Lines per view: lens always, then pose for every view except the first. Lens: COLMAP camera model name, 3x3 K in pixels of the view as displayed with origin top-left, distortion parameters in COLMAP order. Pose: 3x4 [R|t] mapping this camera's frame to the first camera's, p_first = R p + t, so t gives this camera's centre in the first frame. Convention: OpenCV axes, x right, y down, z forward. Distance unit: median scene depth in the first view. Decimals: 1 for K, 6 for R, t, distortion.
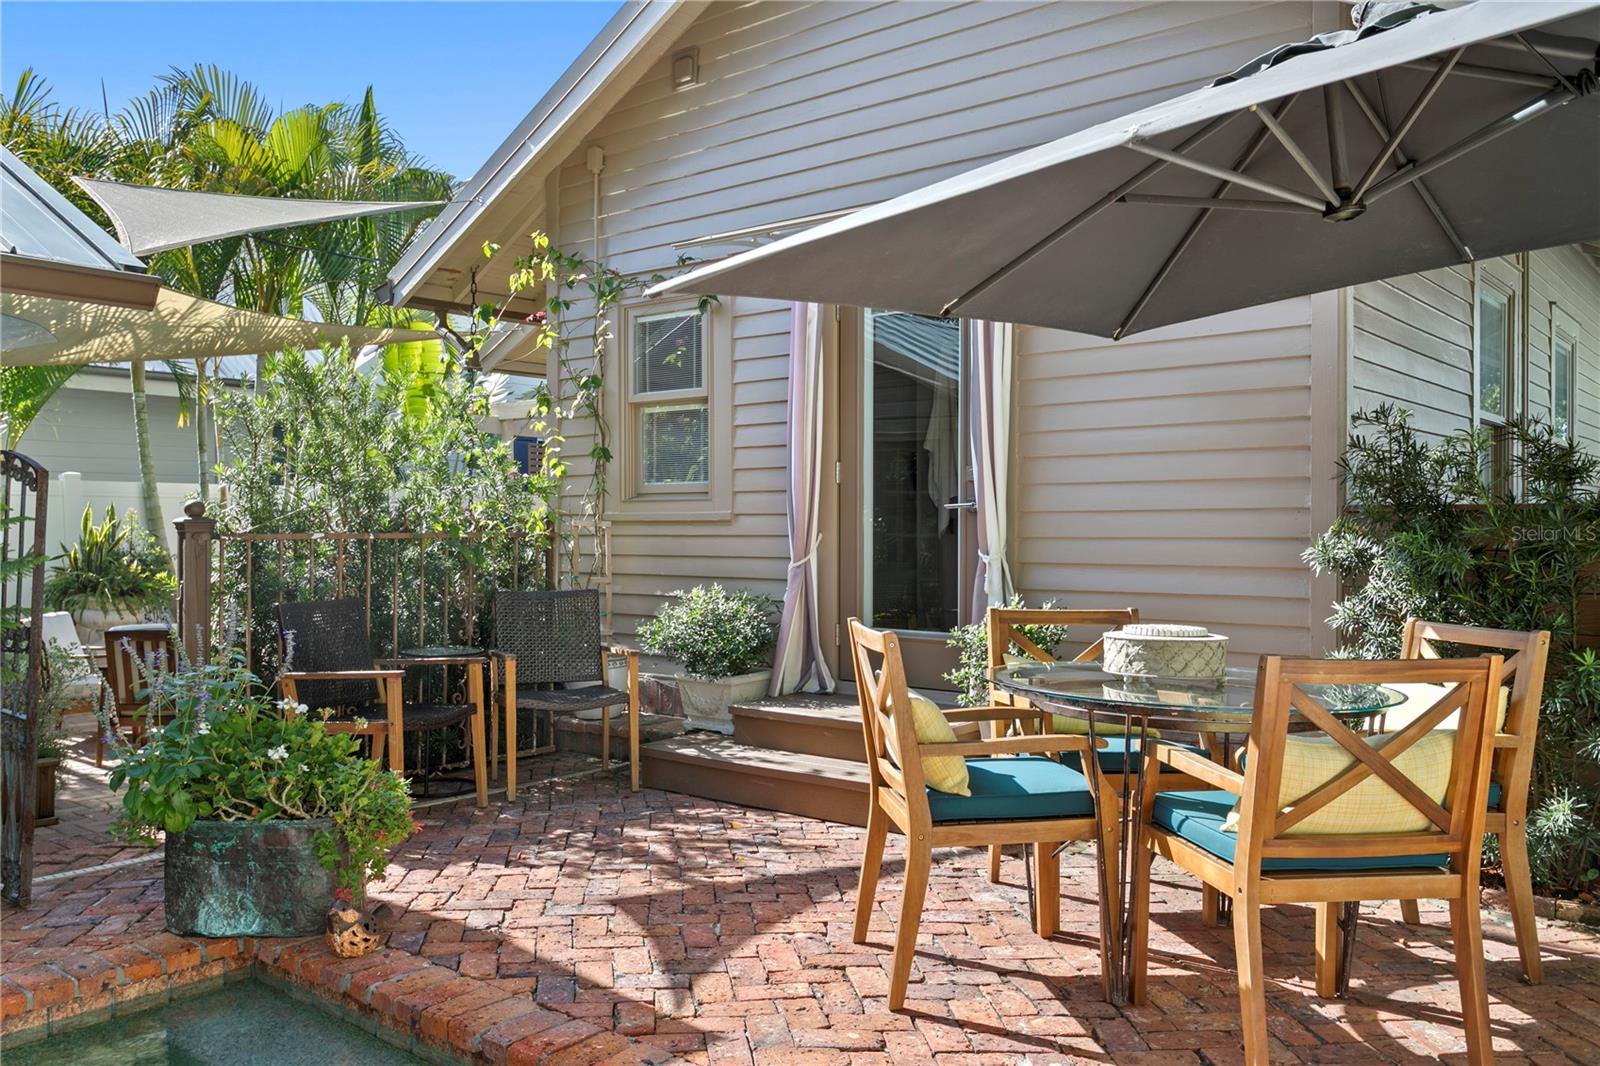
lens RADIAL K [[1276.8, 0, 777.2], [0, 1276.8, 531.0], [0, 0, 1]] dist [0.024828, -0.001065]
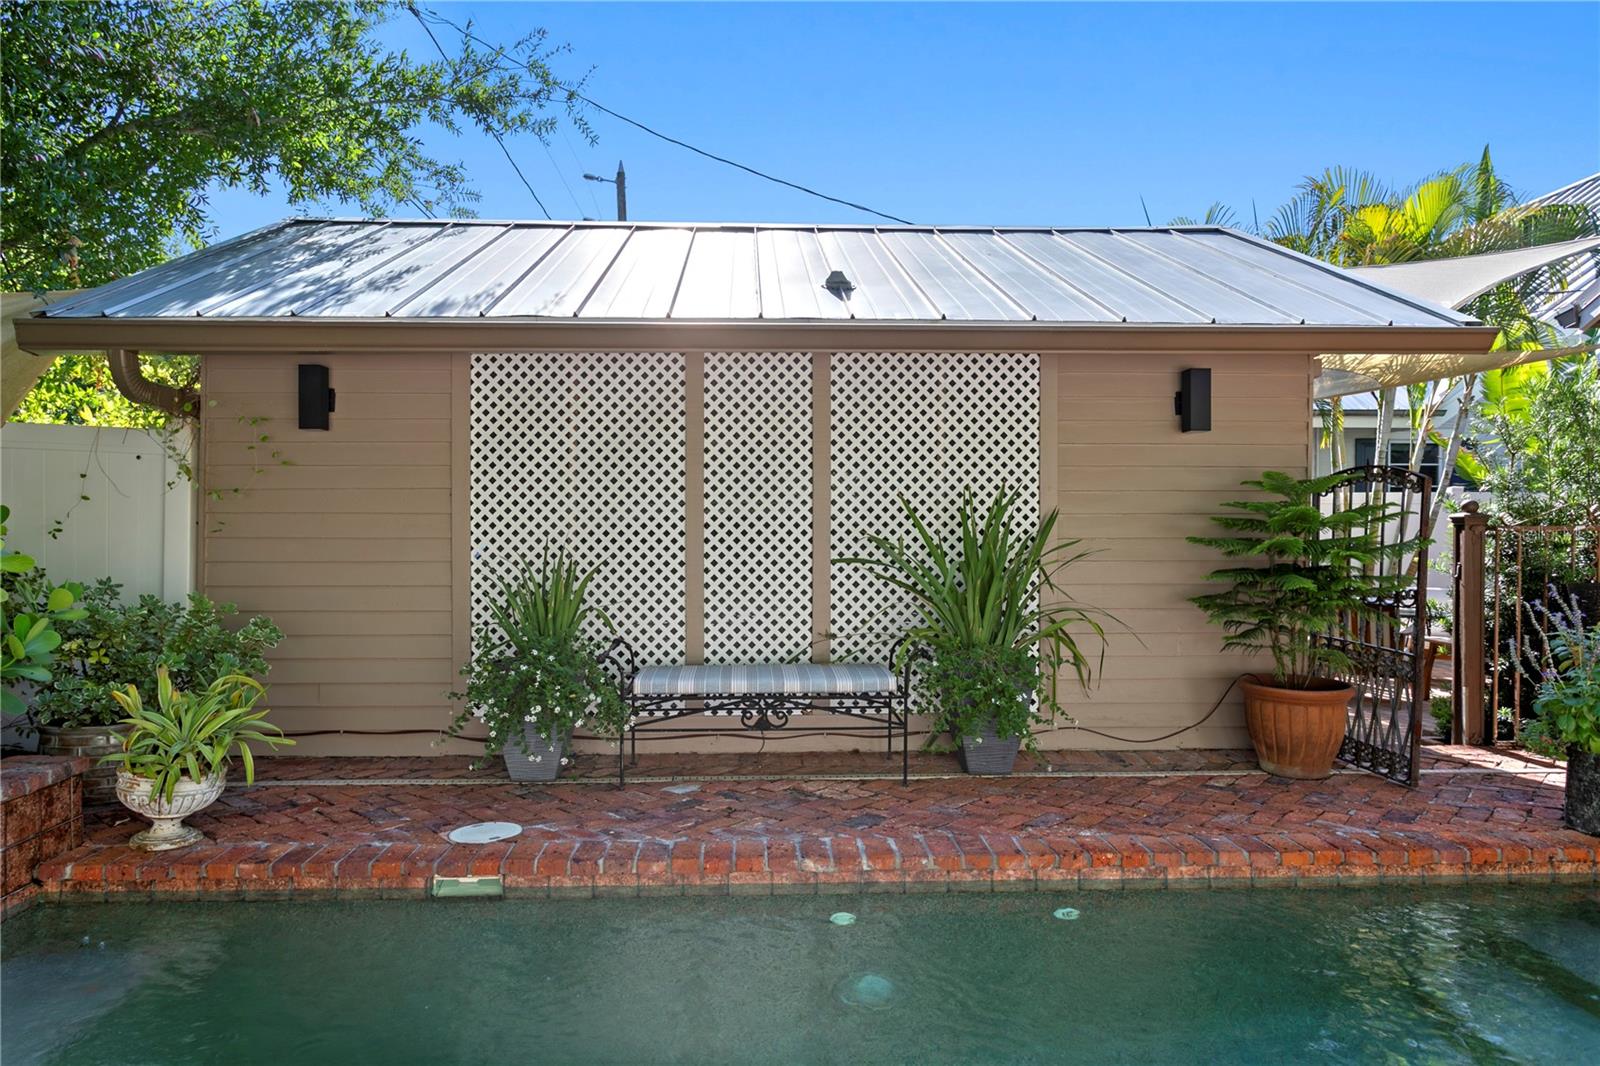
lens RADIAL K [[972.9, 0, 632.7], [0, 972.9, 535.5], [0, 0, 1]] dist [-0.003147, 0.002377]
pose [[0.653622, -0.001207, -0.756820, -0.325920], [-0.000626, 0.999998, -0.002134, 0.017572], [0.756821, 0.001869, 0.653620, -0.325418]]
